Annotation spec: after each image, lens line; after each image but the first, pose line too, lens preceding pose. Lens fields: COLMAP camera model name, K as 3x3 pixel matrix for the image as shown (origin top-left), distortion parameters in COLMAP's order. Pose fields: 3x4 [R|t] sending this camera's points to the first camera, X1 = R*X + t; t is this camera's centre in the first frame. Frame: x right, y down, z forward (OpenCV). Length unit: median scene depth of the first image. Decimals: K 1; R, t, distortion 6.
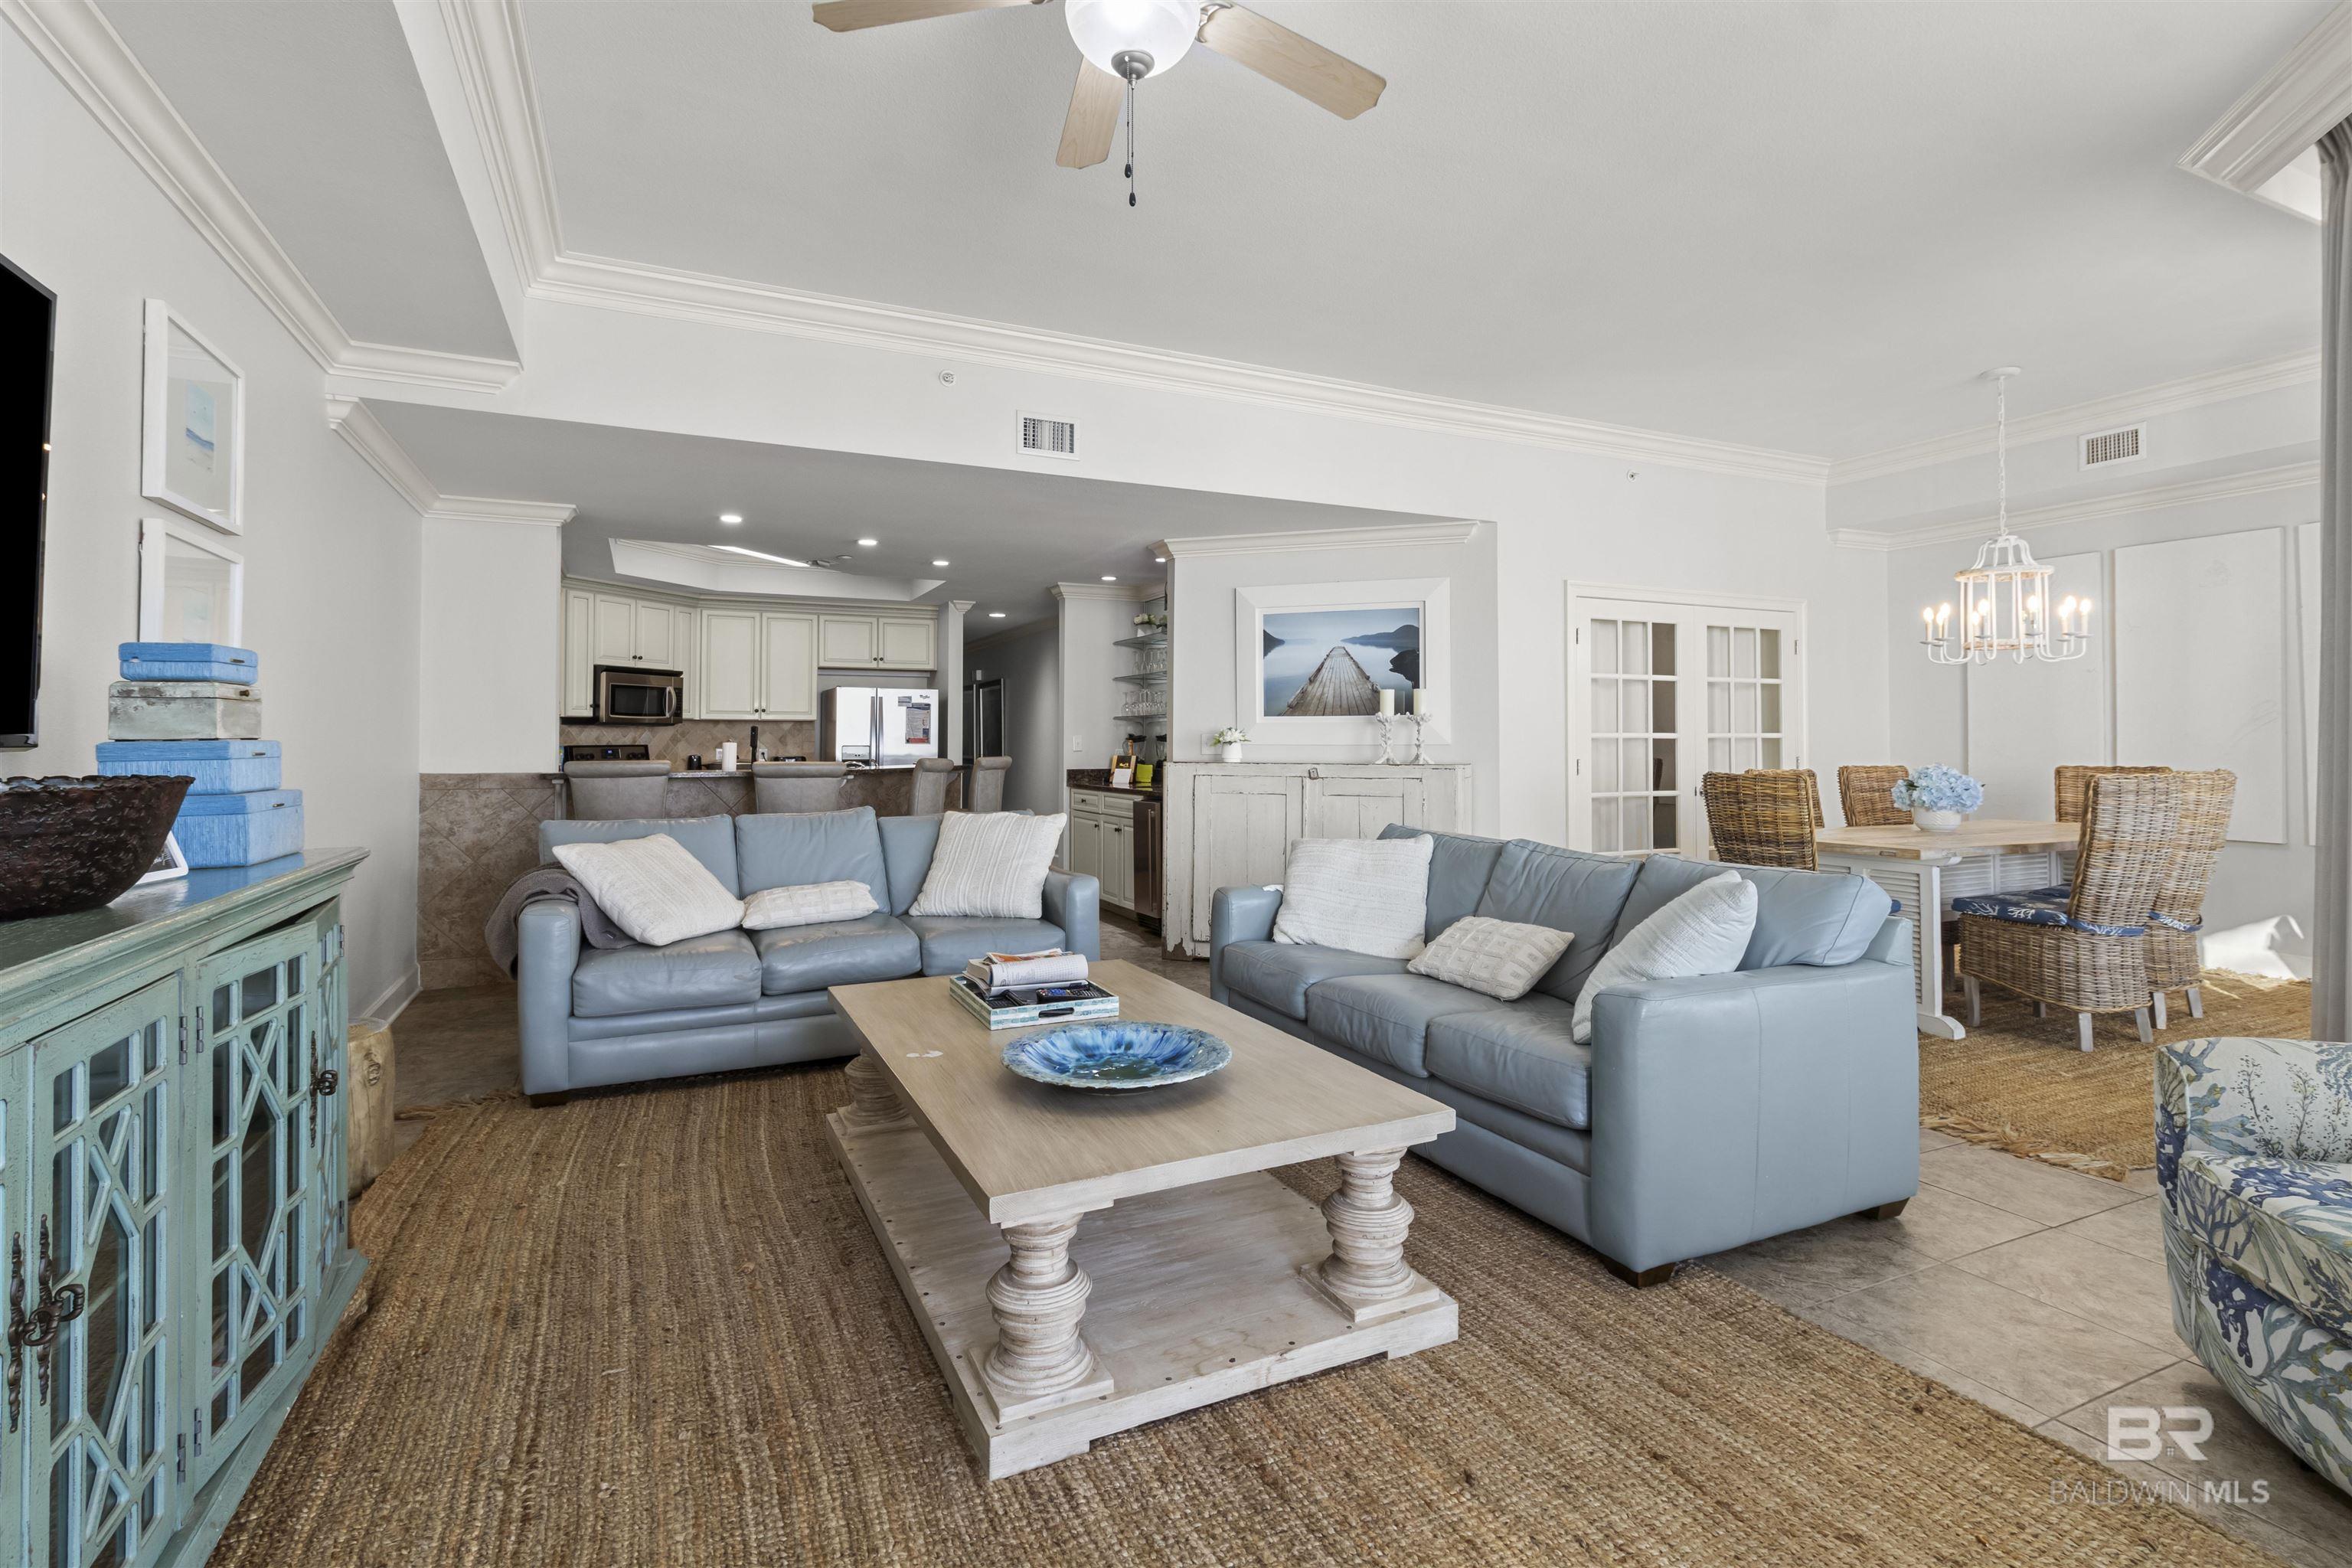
lens RADIAL K [[1092.5, 0, 1175.7], [0, 1092.5, 750.8], [0, 0, 1]] dist [-0.001395, -0.000178]
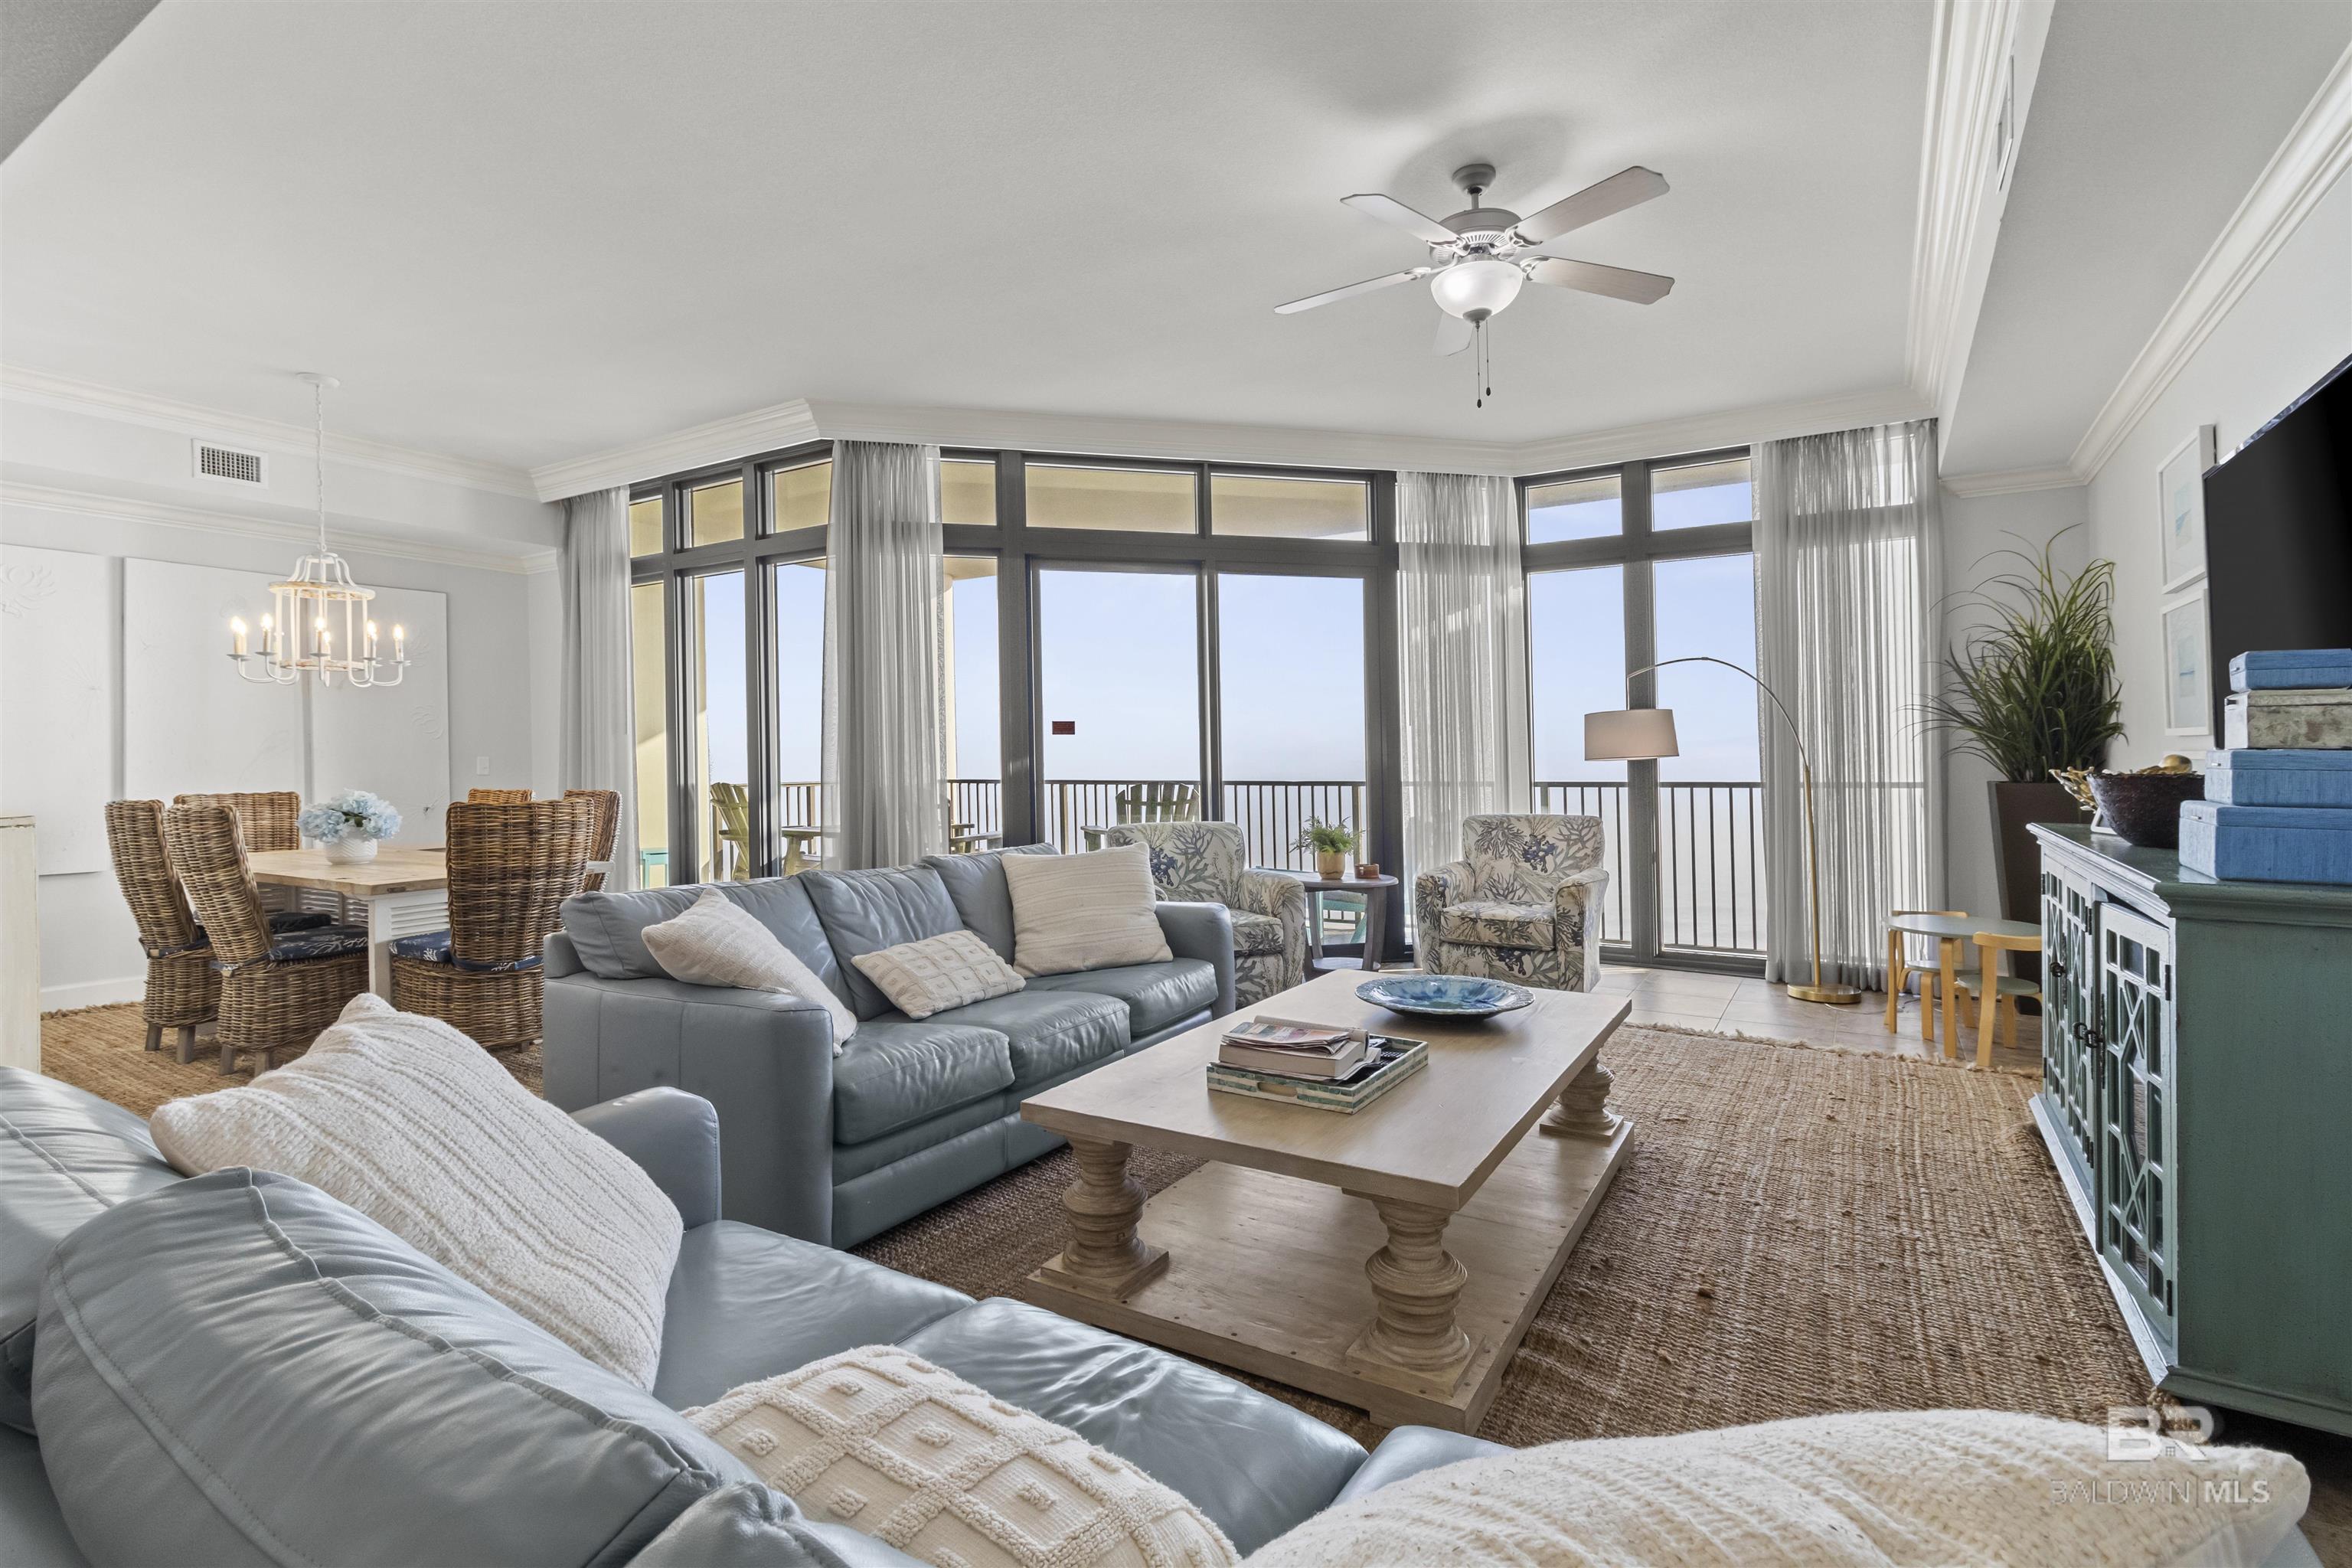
lens RADIAL K [[1092.5, 0, 1175.7], [0, 1092.5, 750.8], [0, 0, 1]] dist [-0.001395, -0.000178]
pose [[-0.534615, 0.013729, 0.844984, -0.462469], [0.011911, 0.999891, -0.008710, -0.005296], [-0.845012, 0.005408, -0.534721, 0.908654]]
